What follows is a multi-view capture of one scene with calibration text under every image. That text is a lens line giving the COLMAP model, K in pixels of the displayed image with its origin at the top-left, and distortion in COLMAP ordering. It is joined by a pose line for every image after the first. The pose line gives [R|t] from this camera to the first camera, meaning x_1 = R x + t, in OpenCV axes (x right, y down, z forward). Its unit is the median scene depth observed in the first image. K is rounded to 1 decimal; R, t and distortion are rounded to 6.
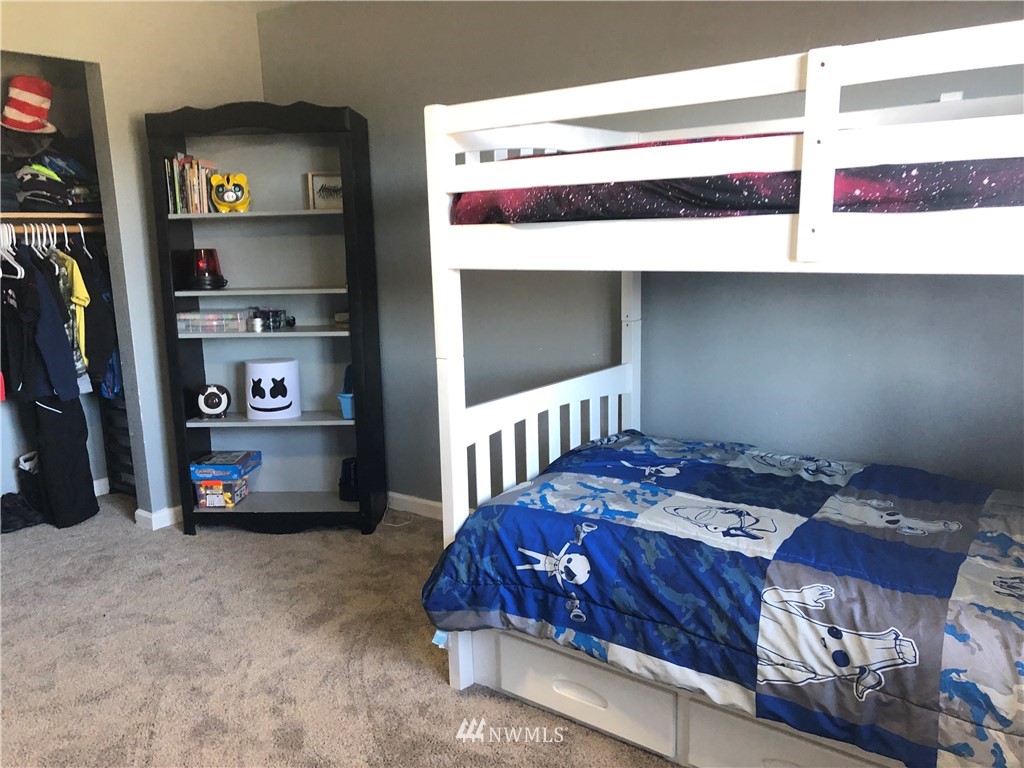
lens RADIAL K [[846.4, 0, 512.9], [0, 846.4, 397.5], [0, 0, 1]] dist [0.006384, -0.003433]
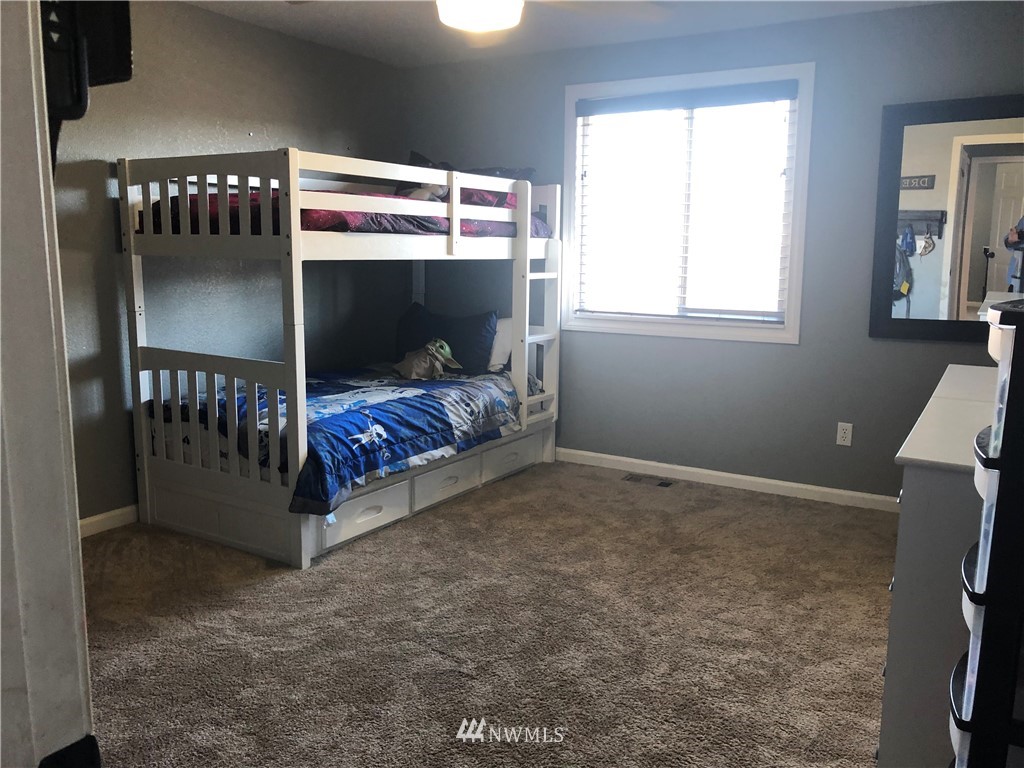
lens RADIAL K [[846.4, 0, 512.9], [0, 846.4, 397.5], [0, 0, 1]] dist [0.006384, -0.003433]
pose [[-0.122228, -0.146833, 0.981581, -1.871156], [0.184229, 0.968452, 0.167810, -0.121932], [-0.975254, 0.201347, -0.091321, 0.988396]]
